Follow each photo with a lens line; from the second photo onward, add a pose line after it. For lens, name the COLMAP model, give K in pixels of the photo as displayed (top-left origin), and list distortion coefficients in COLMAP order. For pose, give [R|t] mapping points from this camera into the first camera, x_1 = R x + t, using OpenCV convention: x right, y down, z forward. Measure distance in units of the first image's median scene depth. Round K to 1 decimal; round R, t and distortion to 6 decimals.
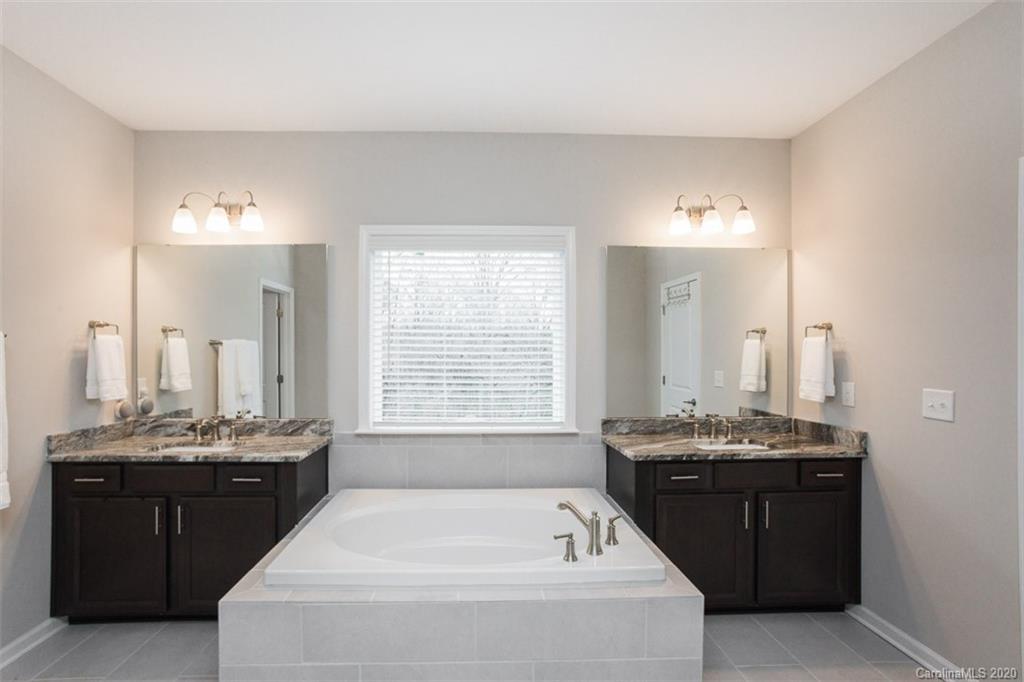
lens RADIAL K [[477.3, 0, 483.4], [0, 477.3, 347.3], [0, 0, 1]] dist [-0.068395, 0.038440]
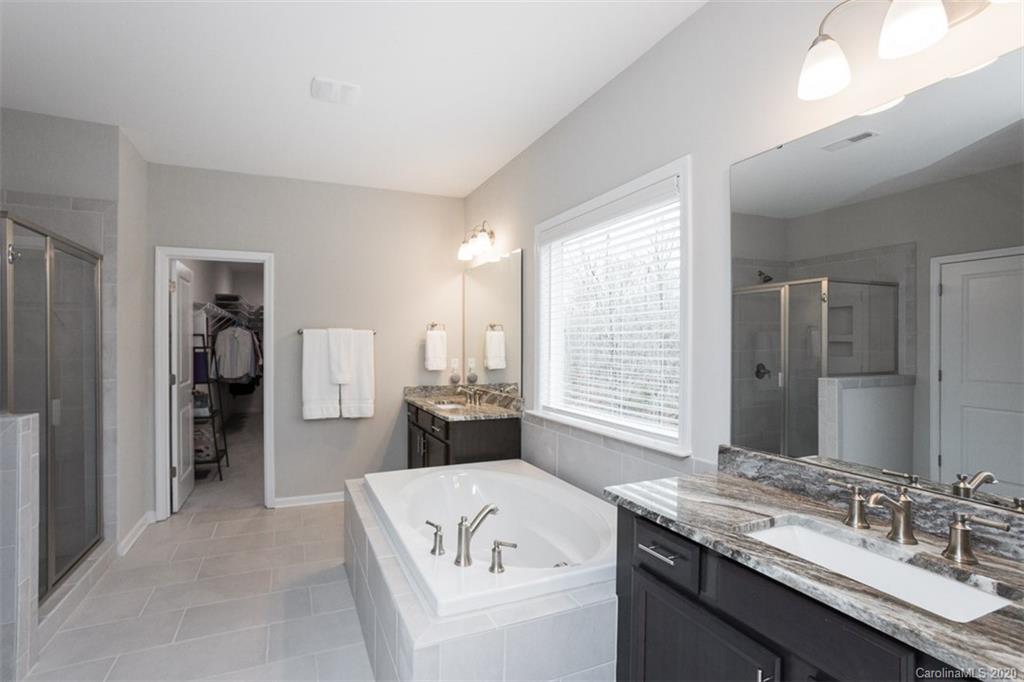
lens RADIAL K [[477.3, 0, 483.4], [0, 477.3, 347.3], [0, 0, 1]] dist [-0.068395, 0.038440]
pose [[0.358619, 0.008714, -0.933443, 0.786748], [-0.001052, 0.999960, 0.008931, 0.017830], [0.933483, -0.002220, 0.358614, 0.531982]]
